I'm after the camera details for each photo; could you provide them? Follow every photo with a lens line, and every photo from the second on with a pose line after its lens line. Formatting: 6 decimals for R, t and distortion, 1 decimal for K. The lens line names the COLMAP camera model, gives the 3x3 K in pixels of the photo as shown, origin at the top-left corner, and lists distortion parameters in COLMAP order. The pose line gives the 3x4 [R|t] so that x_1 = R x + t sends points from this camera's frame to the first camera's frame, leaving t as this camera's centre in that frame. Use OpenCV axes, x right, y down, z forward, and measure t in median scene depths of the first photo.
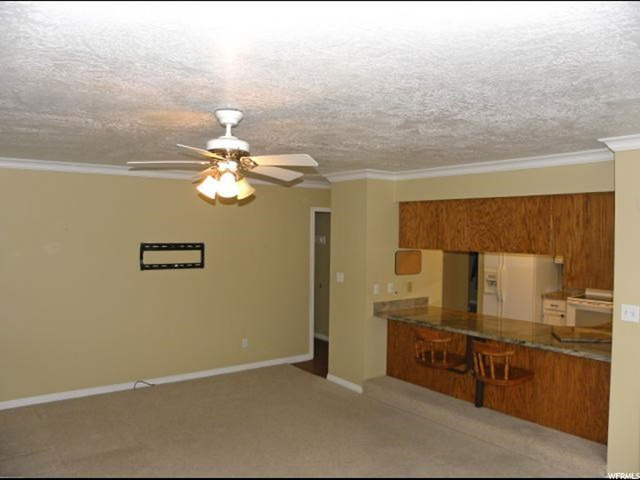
lens RADIAL K [[506.4, 0, 314.6], [0, 506.4, 240.6], [0, 0, 1]] dist [-0.124970, 0.063349]
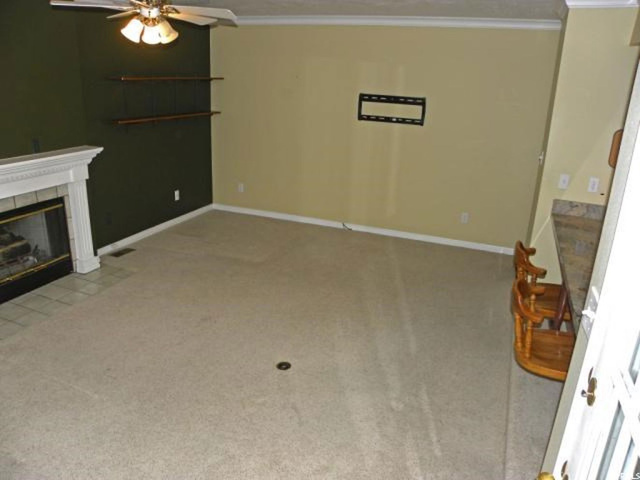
lens RADIAL K [[506.4, 0, 325.6], [0, 506.4, 241.9], [0, 0, 1]] dist [-0.124970, 0.063349]
pose [[0.543062, 0.282282, -0.790823, 0.490513], [-0.057355, 0.952071, 0.300453, -0.008727], [0.837731, -0.117807, 0.533224, 0.345704]]
